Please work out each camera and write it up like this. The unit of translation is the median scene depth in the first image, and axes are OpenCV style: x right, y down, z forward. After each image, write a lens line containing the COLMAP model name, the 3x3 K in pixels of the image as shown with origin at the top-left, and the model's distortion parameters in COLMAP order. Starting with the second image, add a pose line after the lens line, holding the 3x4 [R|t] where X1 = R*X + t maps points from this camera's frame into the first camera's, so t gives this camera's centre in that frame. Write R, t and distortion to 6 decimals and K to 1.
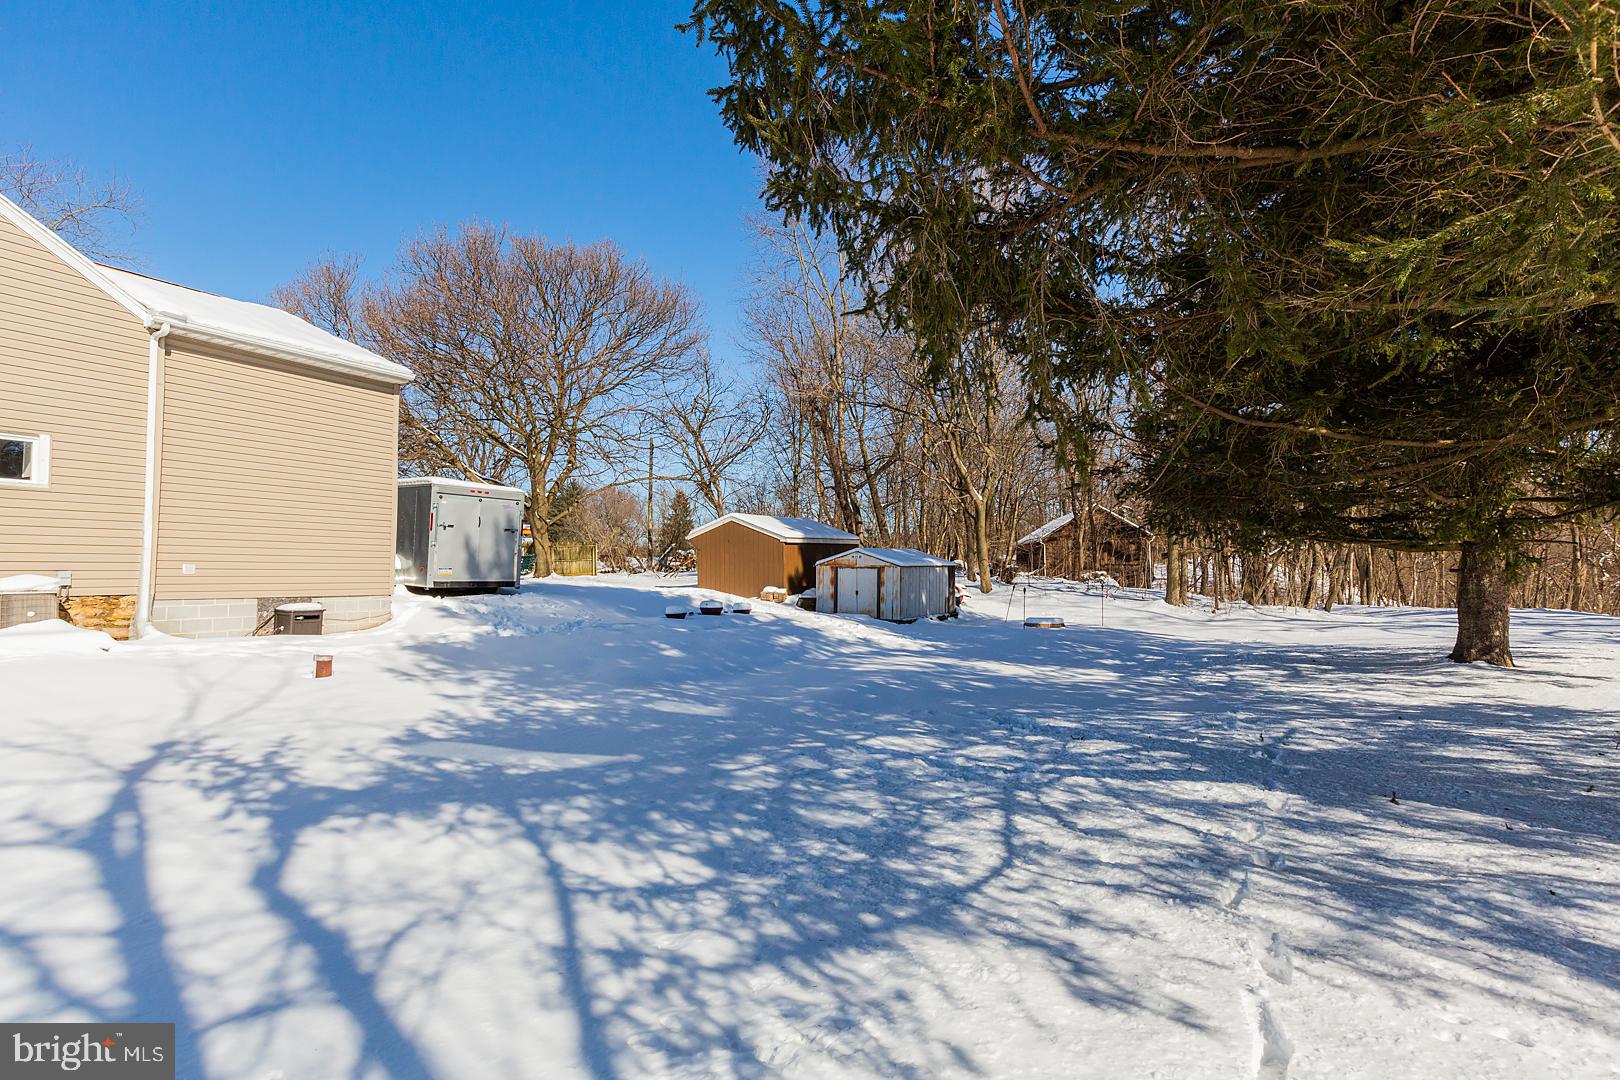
lens RADIAL K [[773.7, 0, 793.9], [0, 773.7, 531.8], [0, 0, 1]] dist [0.010283, -0.000829]
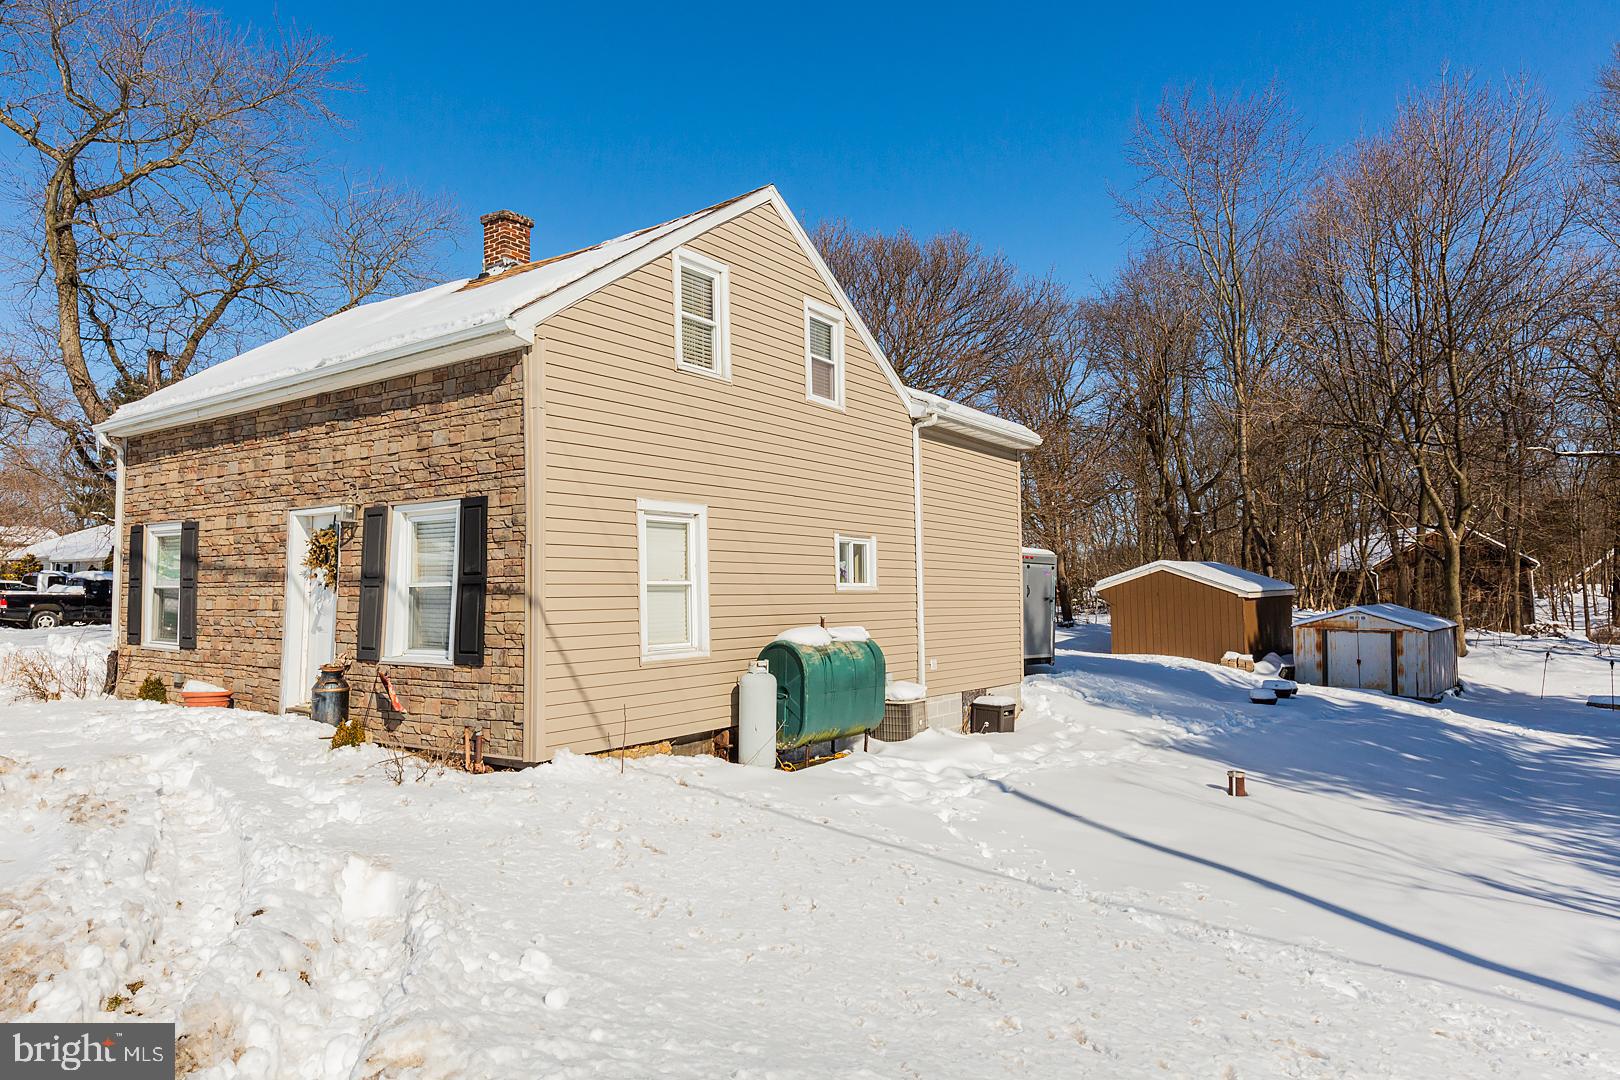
lens RADIAL K [[996.5, 0, 786.8], [0, 996.5, 517.6], [0, 0, 1]] dist [0.004946, -0.000477]
pose [[0.994234, -0.008899, -0.106866, -0.588531], [0.006158, 0.999644, -0.025953, -0.072476], [0.107059, 0.025145, 0.993935, -0.169462]]
